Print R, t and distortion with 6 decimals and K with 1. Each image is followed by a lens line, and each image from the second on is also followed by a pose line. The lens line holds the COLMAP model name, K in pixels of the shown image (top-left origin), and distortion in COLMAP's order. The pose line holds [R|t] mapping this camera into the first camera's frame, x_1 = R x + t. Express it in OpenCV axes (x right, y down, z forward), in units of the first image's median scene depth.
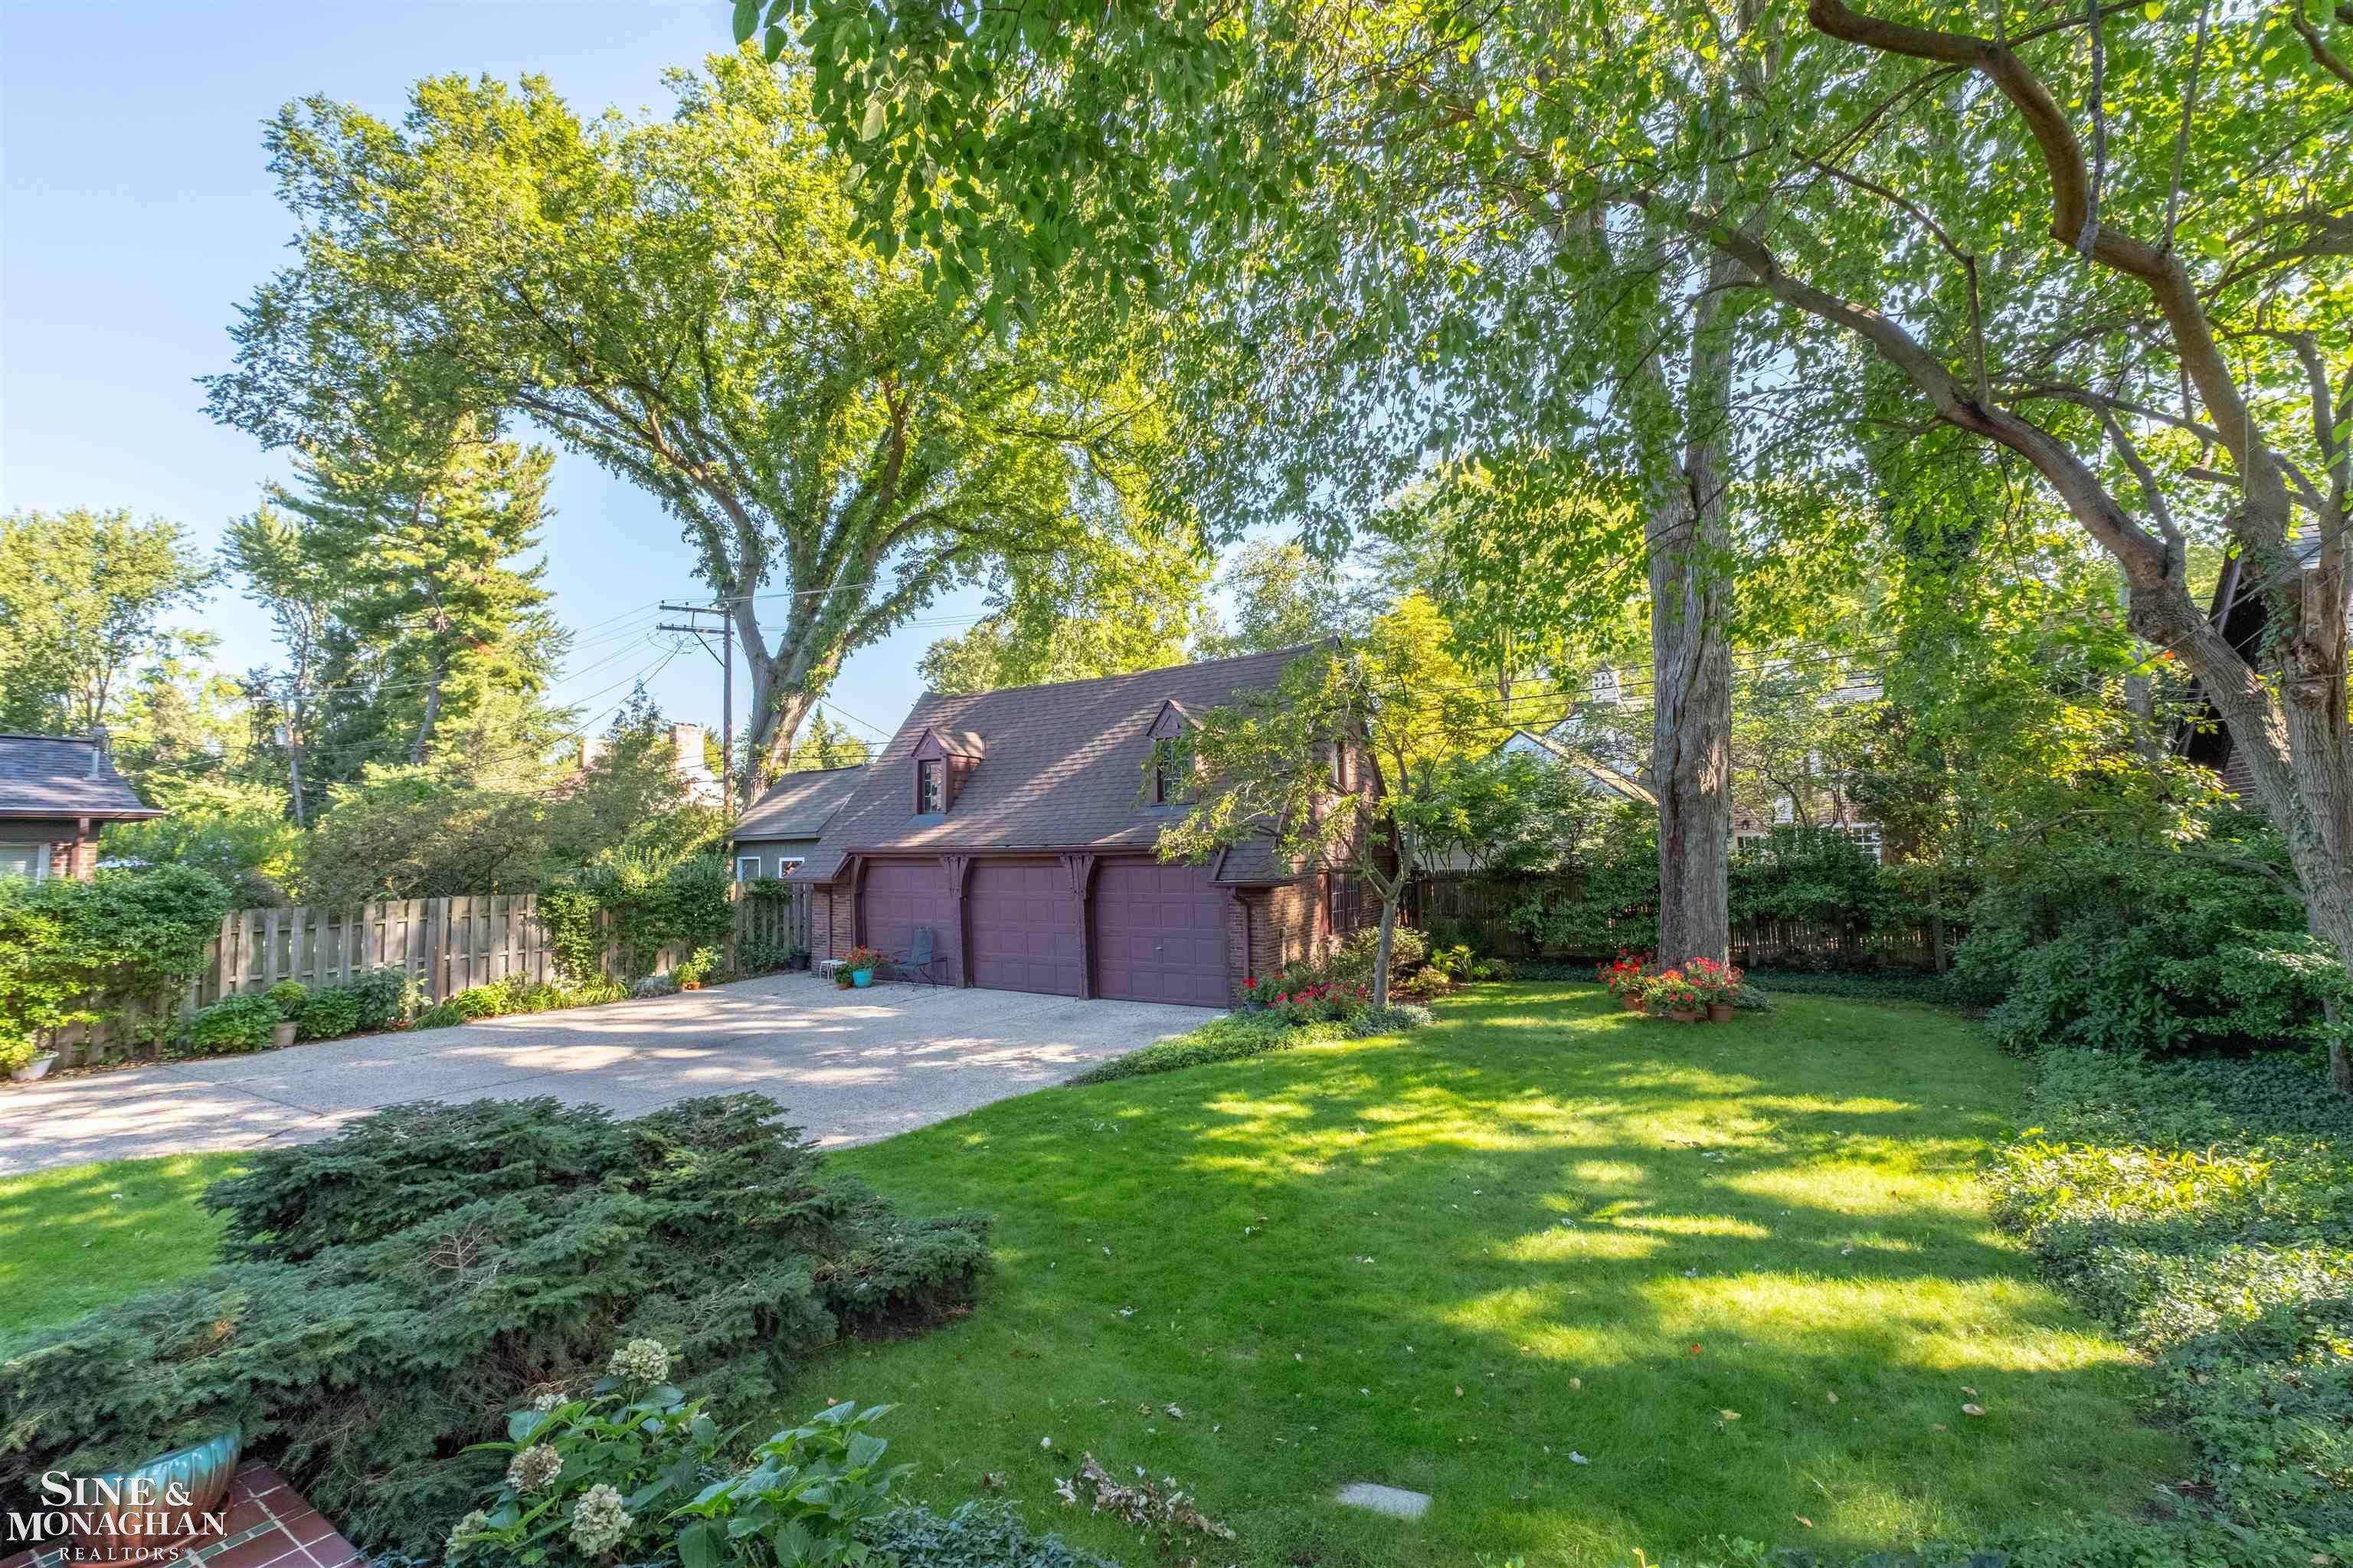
lens RADIAL K [[1022.9, 0, 1176.5], [0, 1022.9, 784.0], [0, 0, 1]] dist [0.001682, 0.000157]
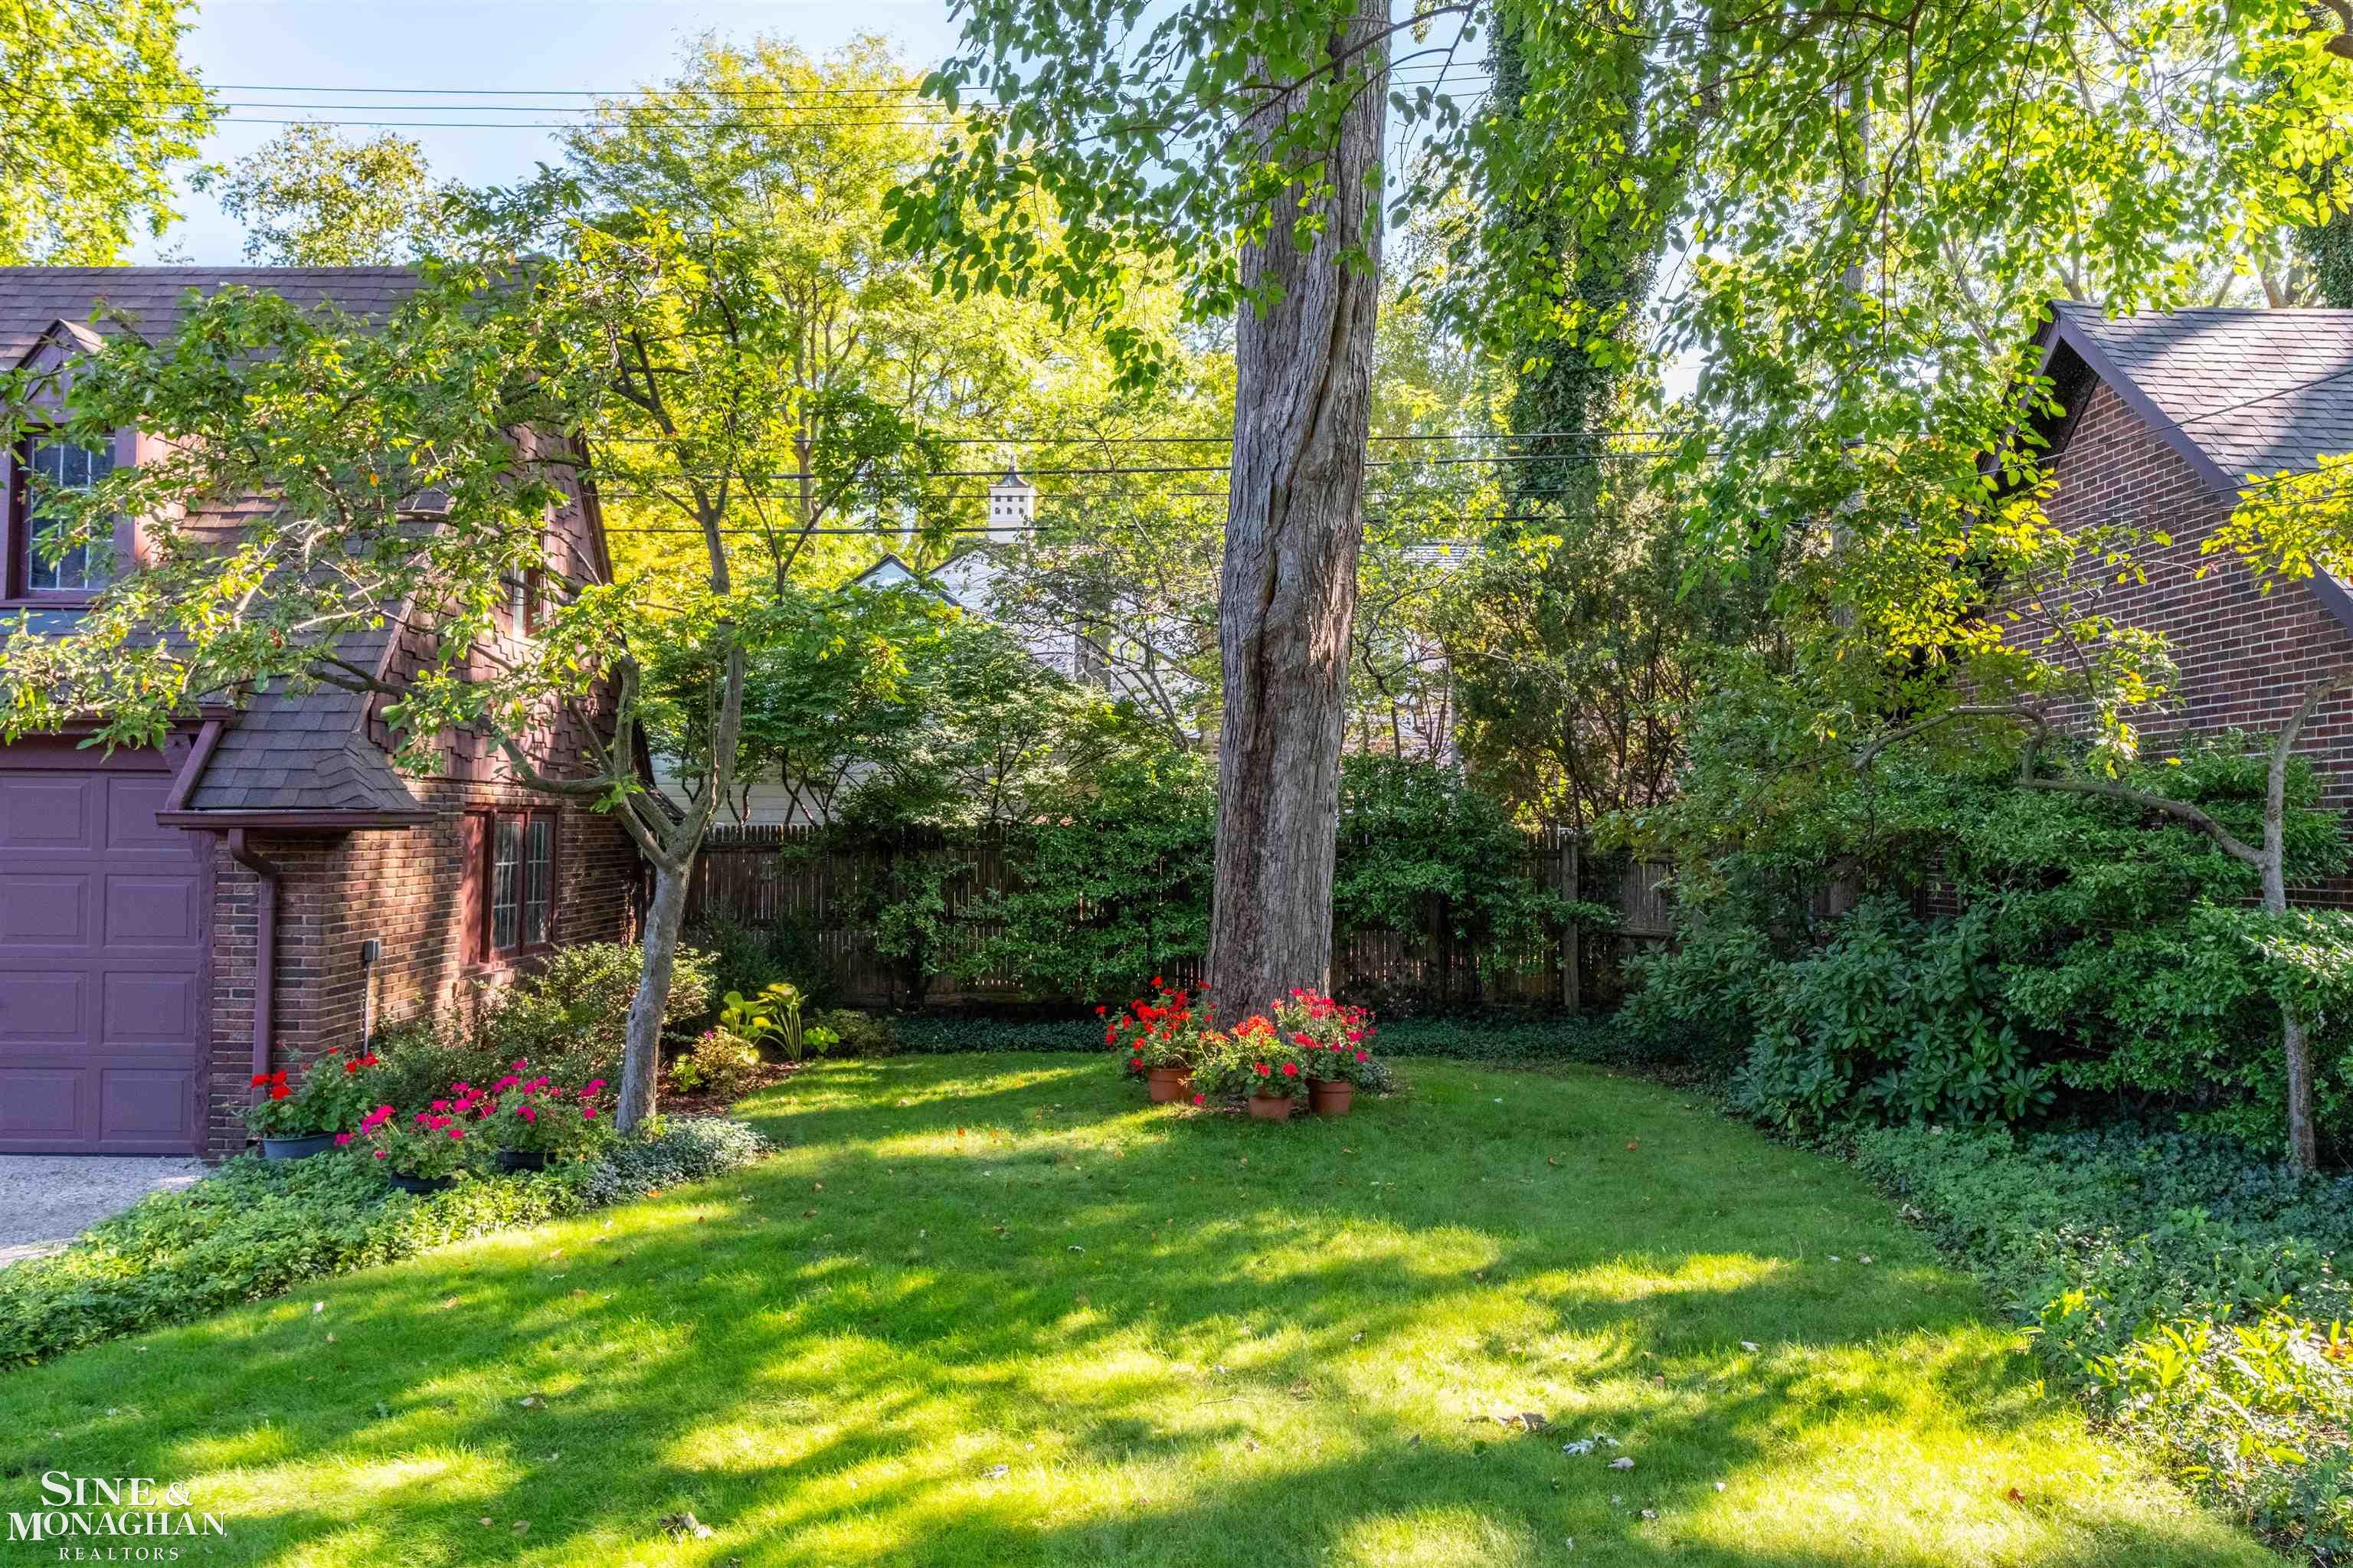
lens RADIAL K [[1738.1, 0, 1177.7], [0, 1738.1, 763.2], [0, 0, 1]] dist [0.002088, -0.000886]
pose [[0.839906, 0.053181, 0.540120, 0.000668], [-0.061528, 0.998102, -0.002596, 0.063900], [-0.539233, -0.031052, 0.841584, 0.315997]]
